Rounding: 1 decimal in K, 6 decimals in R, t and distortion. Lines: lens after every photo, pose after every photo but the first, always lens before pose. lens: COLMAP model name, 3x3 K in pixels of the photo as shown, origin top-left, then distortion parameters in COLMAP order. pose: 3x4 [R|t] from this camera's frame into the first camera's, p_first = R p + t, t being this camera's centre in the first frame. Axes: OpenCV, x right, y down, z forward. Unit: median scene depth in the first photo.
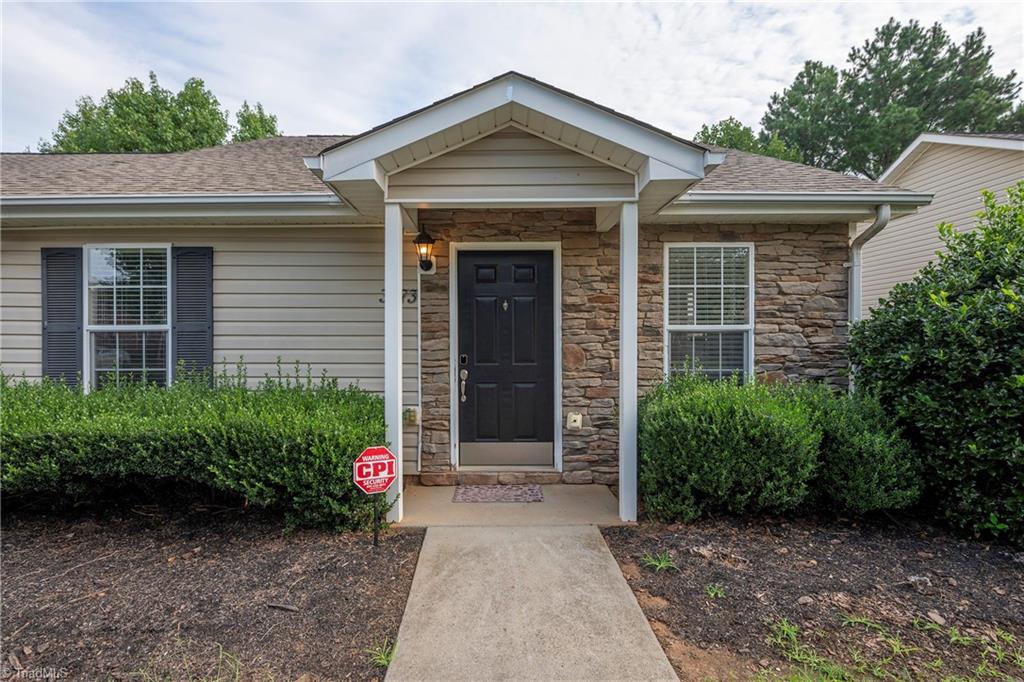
lens RADIAL K [[479.9, 0, 499.3], [0, 479.9, 343.1], [0, 0, 1]] dist [-0.001628, 0.000615]
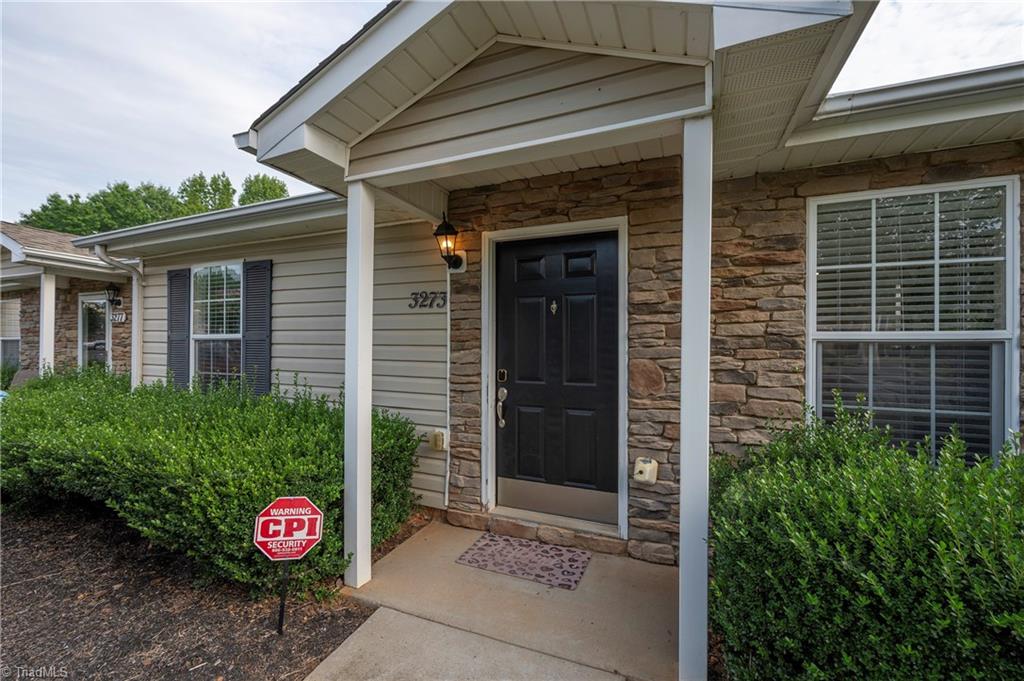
lens RADIAL K [[435.5, 0, 457.1], [0, 435.5, 342.2], [0, 0, 1]] dist [-0.000411, -0.000002]
pose [[0.907928, 0.004932, -0.419098, 0.170817], [-0.008420, 0.999944, -0.006473, -0.016886], [0.419043, 0.009406, 0.907918, 0.307248]]
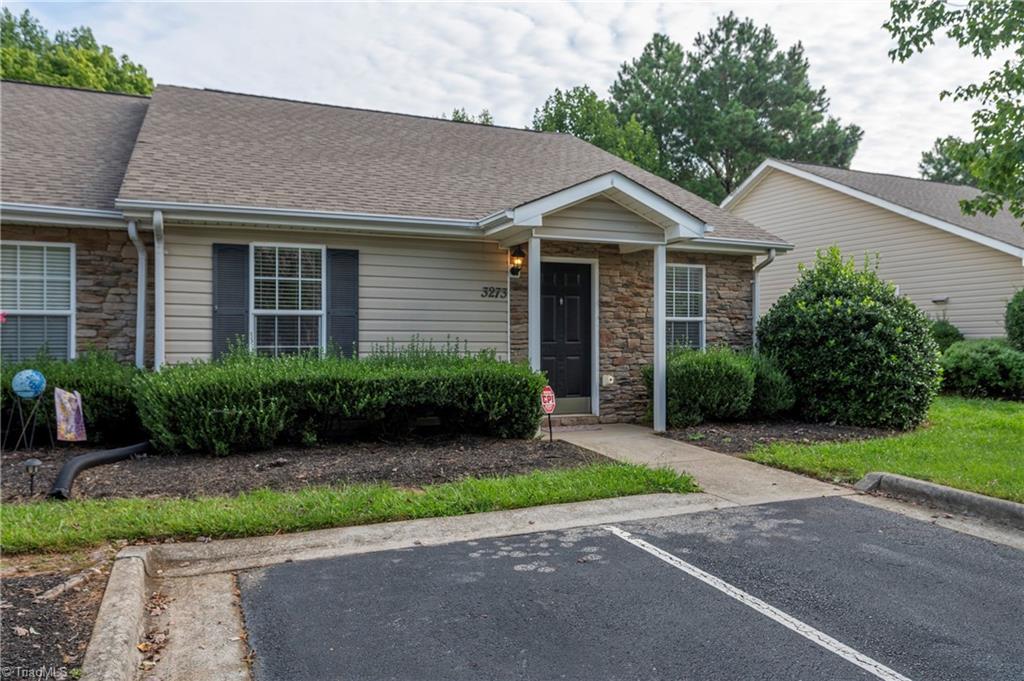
lens RADIAL K [[696.5, 0, 512.0], [0, 696.5, 337.7], [0, 0, 1]] dist [-0.005889, -0.001683]
pose [[0.921588, 0.003518, 0.388153, -0.942202], [0.000113, 0.999956, -0.009331, 0.049642], [-0.388169, 0.008644, 0.921548, -0.859622]]
